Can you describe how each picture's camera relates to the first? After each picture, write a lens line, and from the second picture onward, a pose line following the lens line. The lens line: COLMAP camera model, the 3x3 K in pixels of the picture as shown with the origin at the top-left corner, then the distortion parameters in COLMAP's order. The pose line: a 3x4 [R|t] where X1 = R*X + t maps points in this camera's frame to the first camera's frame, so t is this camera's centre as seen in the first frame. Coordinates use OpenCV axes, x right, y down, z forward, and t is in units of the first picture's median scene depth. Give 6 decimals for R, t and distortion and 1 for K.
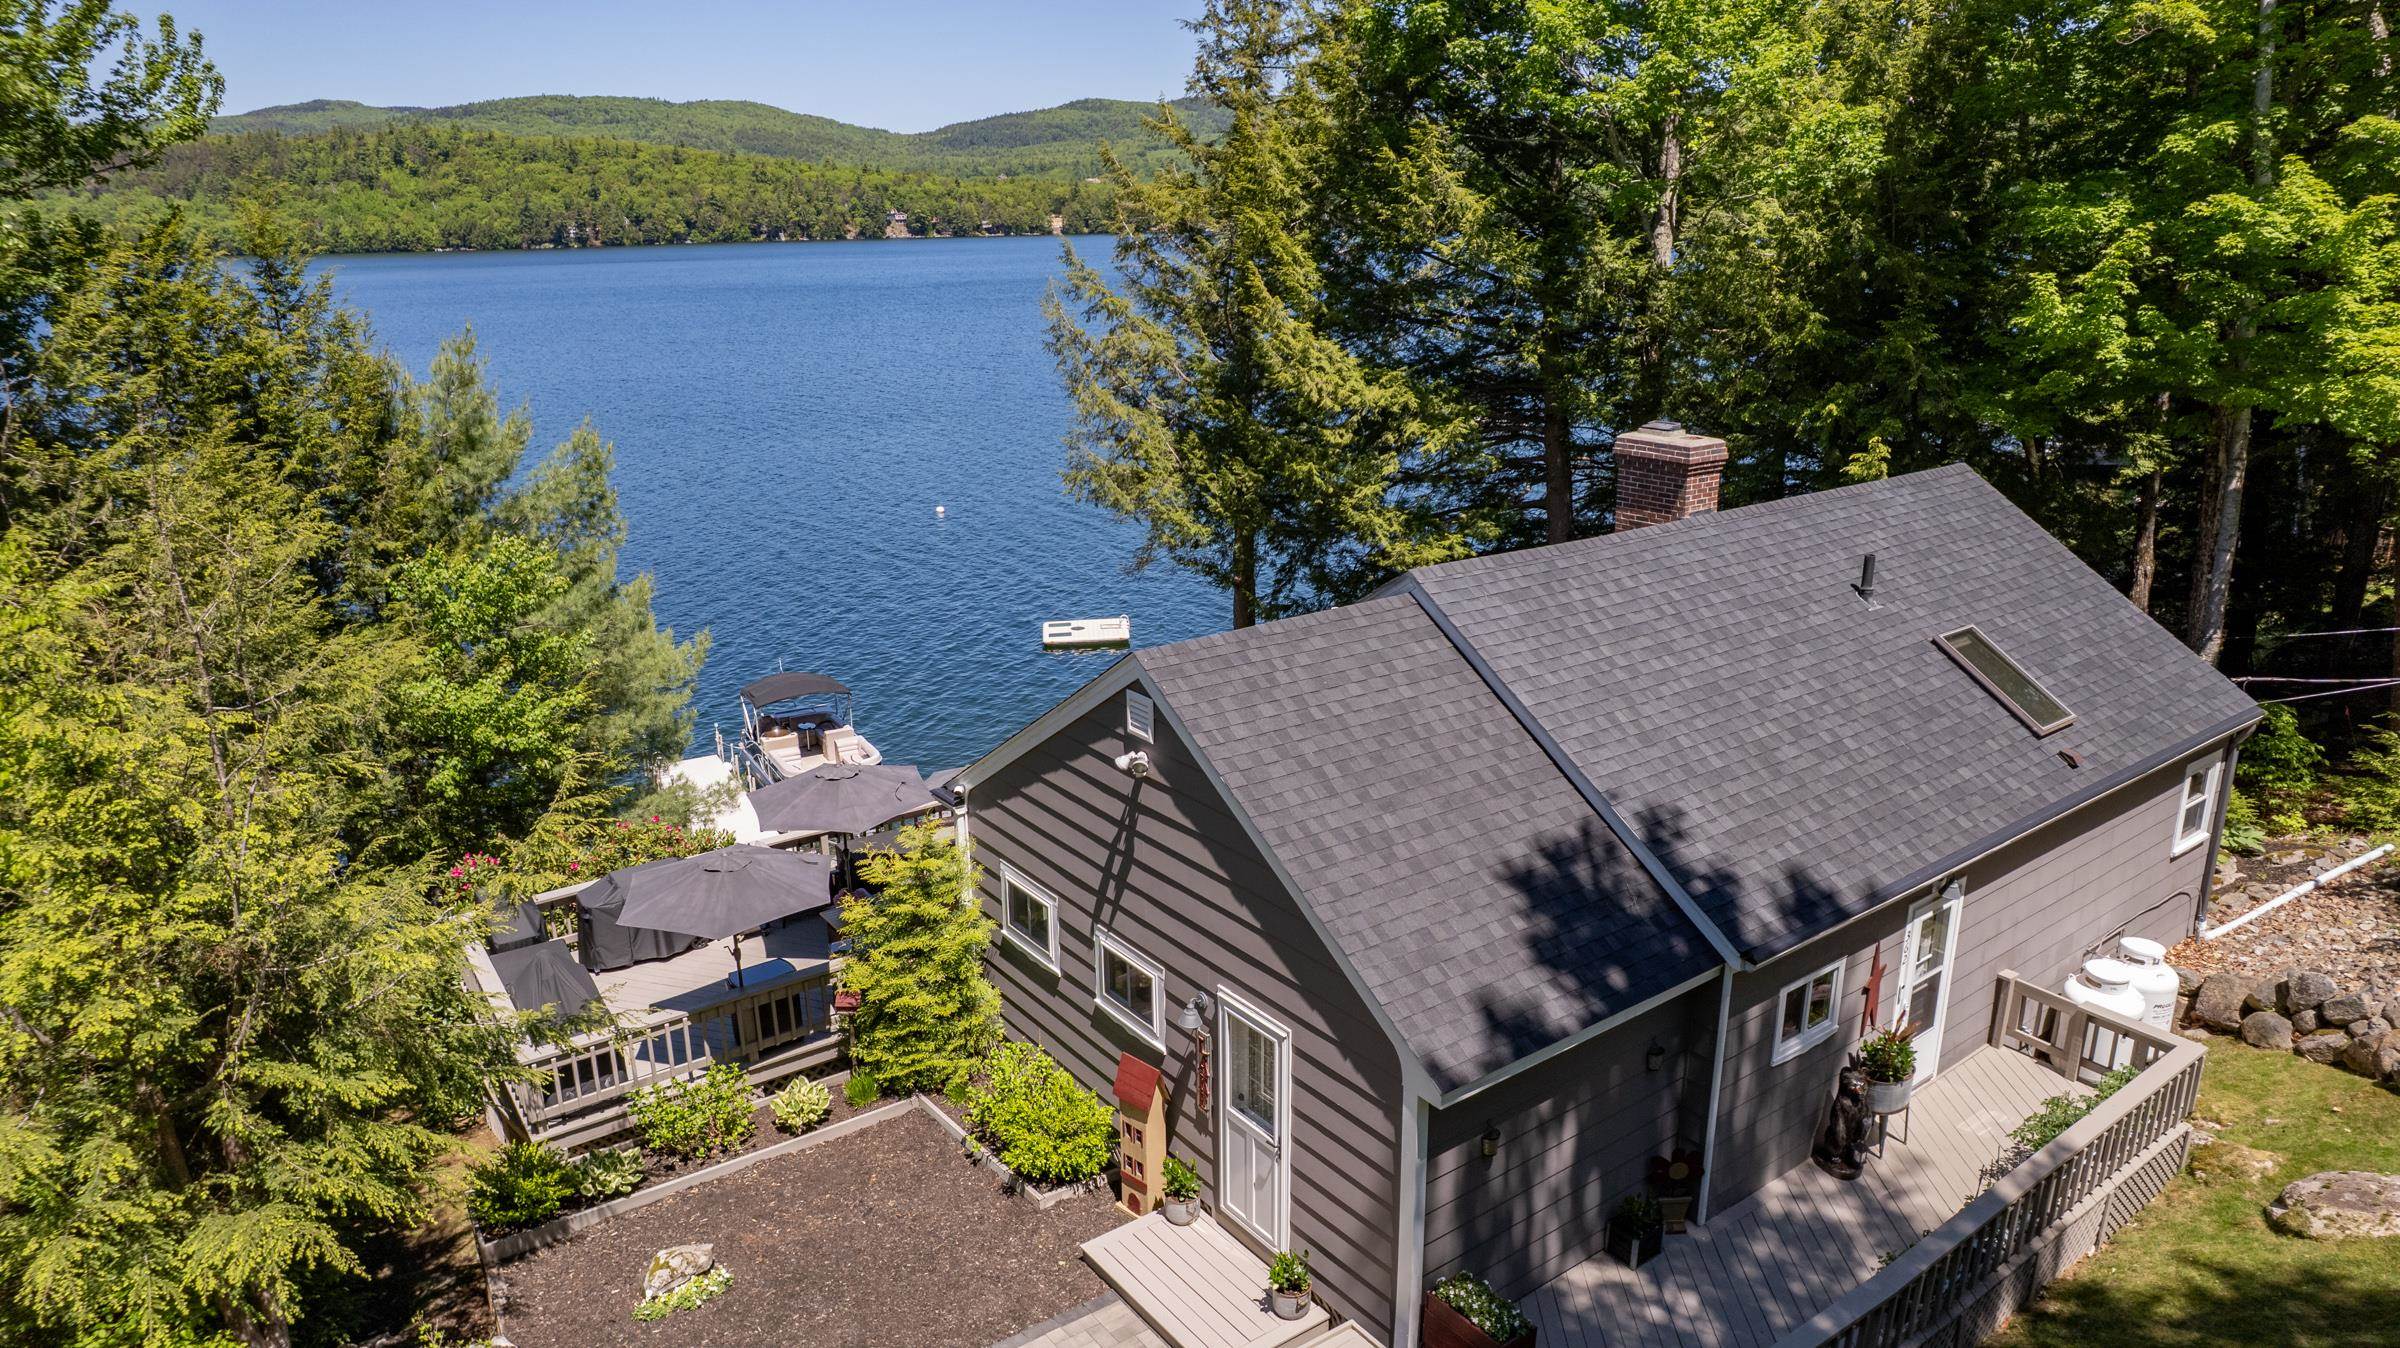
lens RADIAL K [[1554.1, 0, 1200.0], [0, 1554.1, 674.0], [0, 0, 1]] dist [-0.085044, 0.073240]
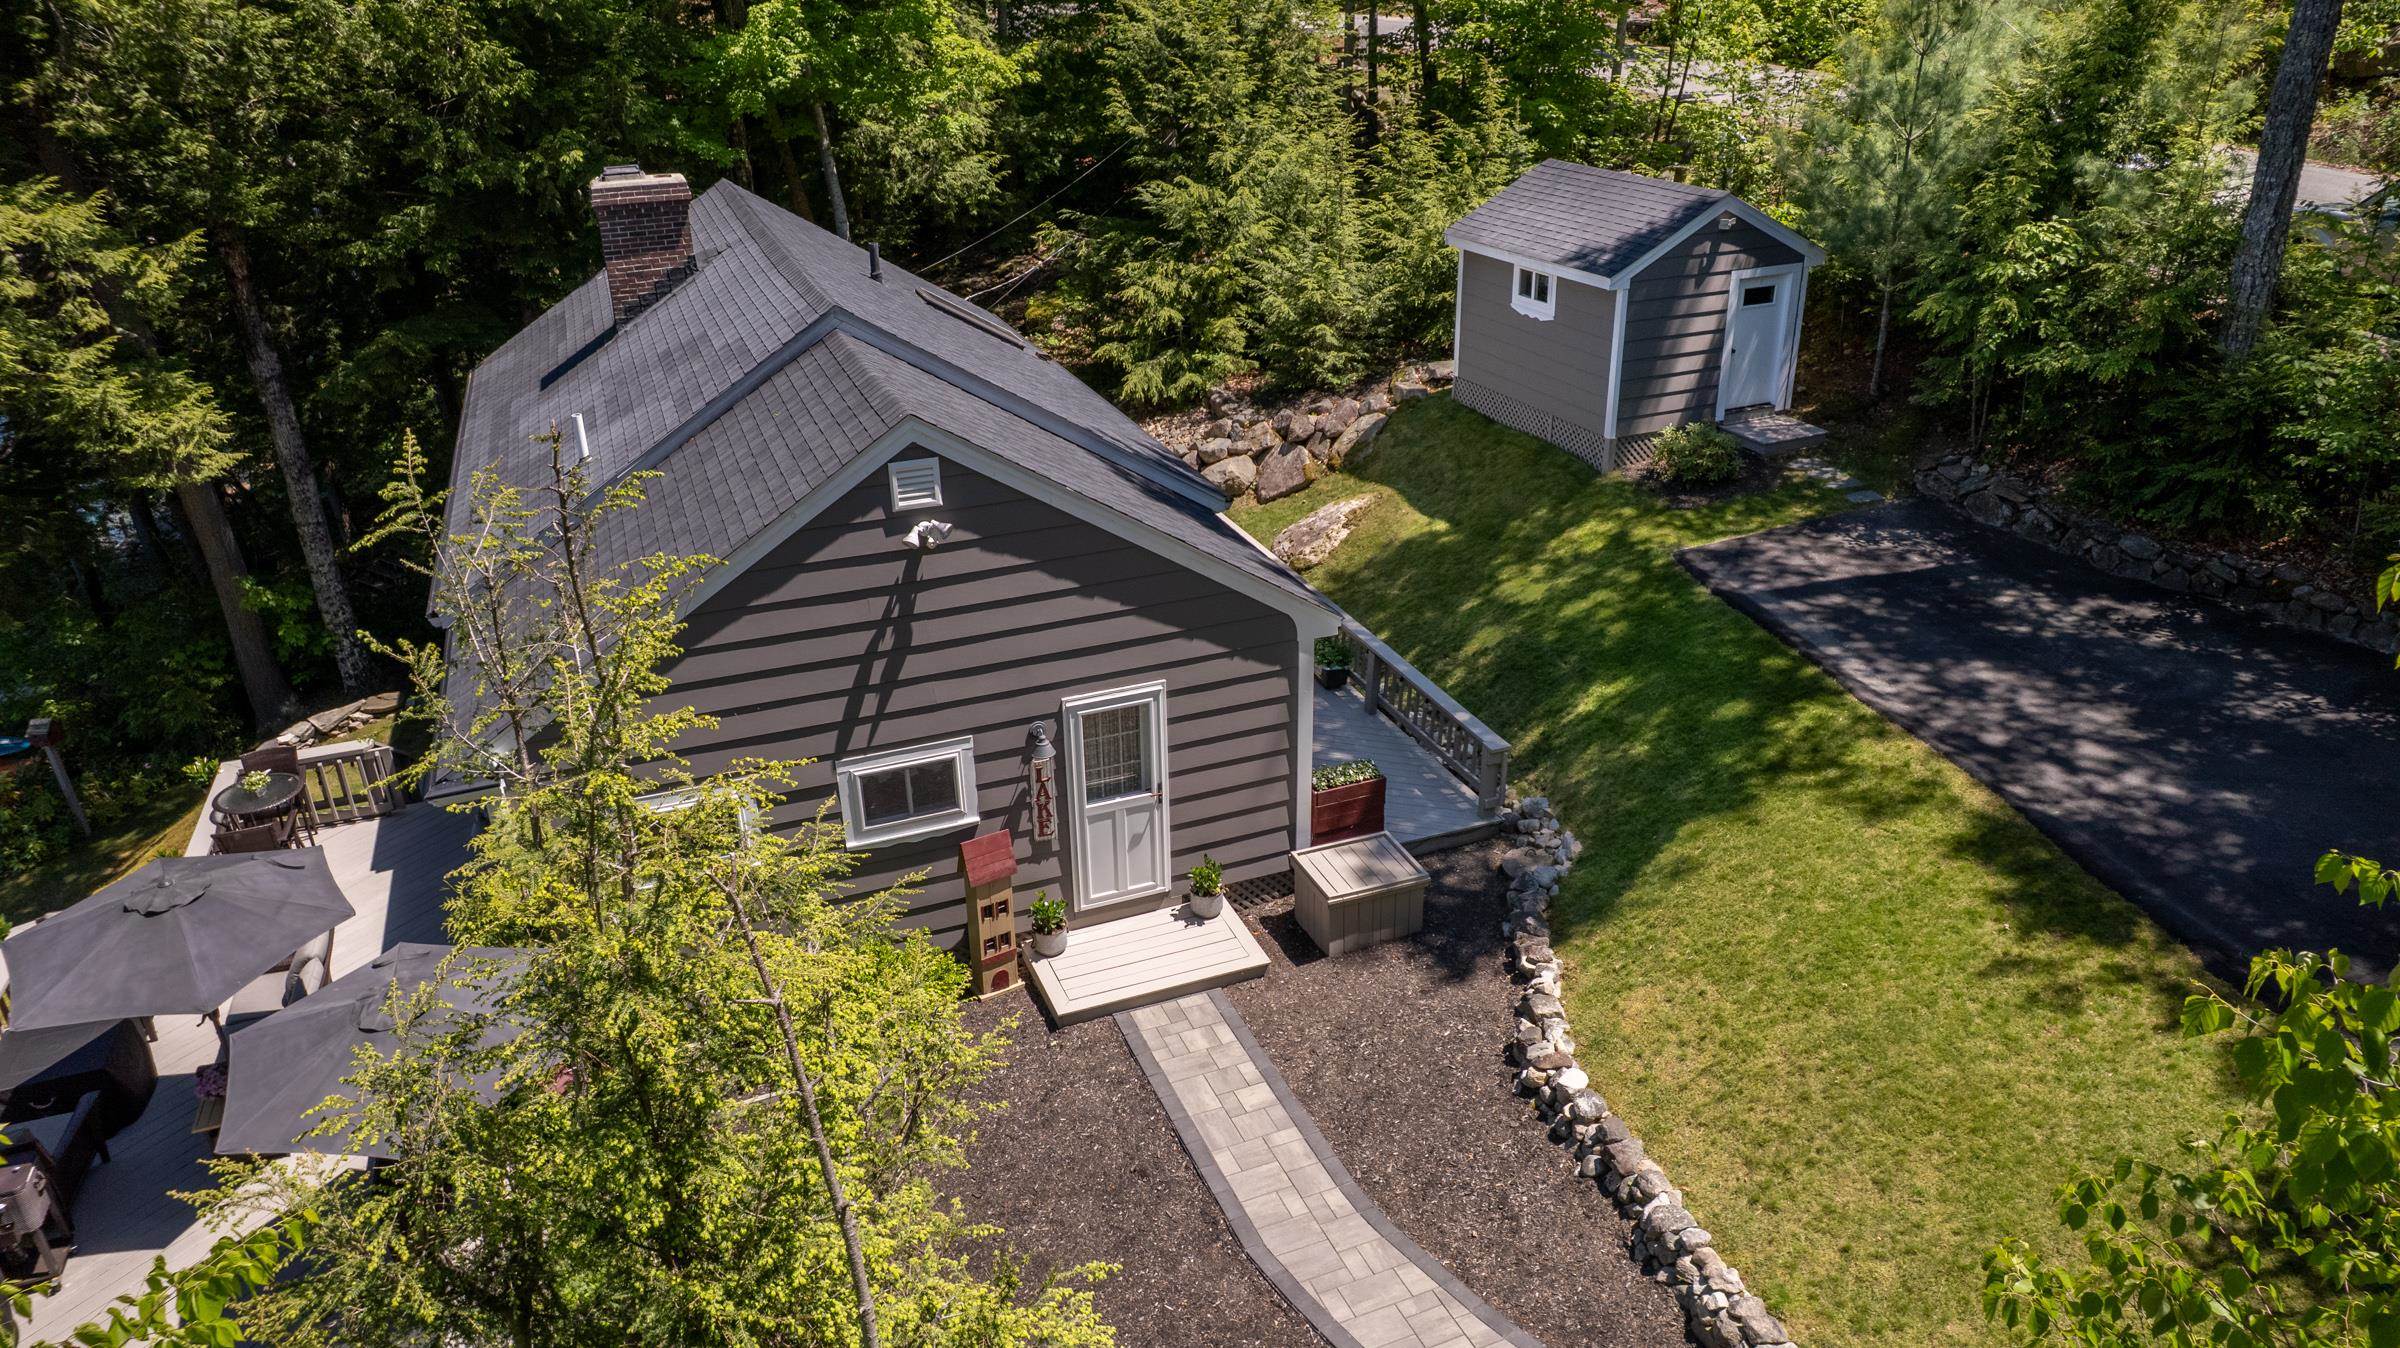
lens RADIAL K [[1554.1, 0, 1200.0], [0, 1554.1, 674.0], [0, 0, 1]] dist [-0.085044, 0.073240]
pose [[0.256256, -0.410340, 0.875188, -0.849504], [0.299422, 0.894584, 0.331763, -0.126688], [-0.919064, 0.177035, 0.352107, 0.544520]]
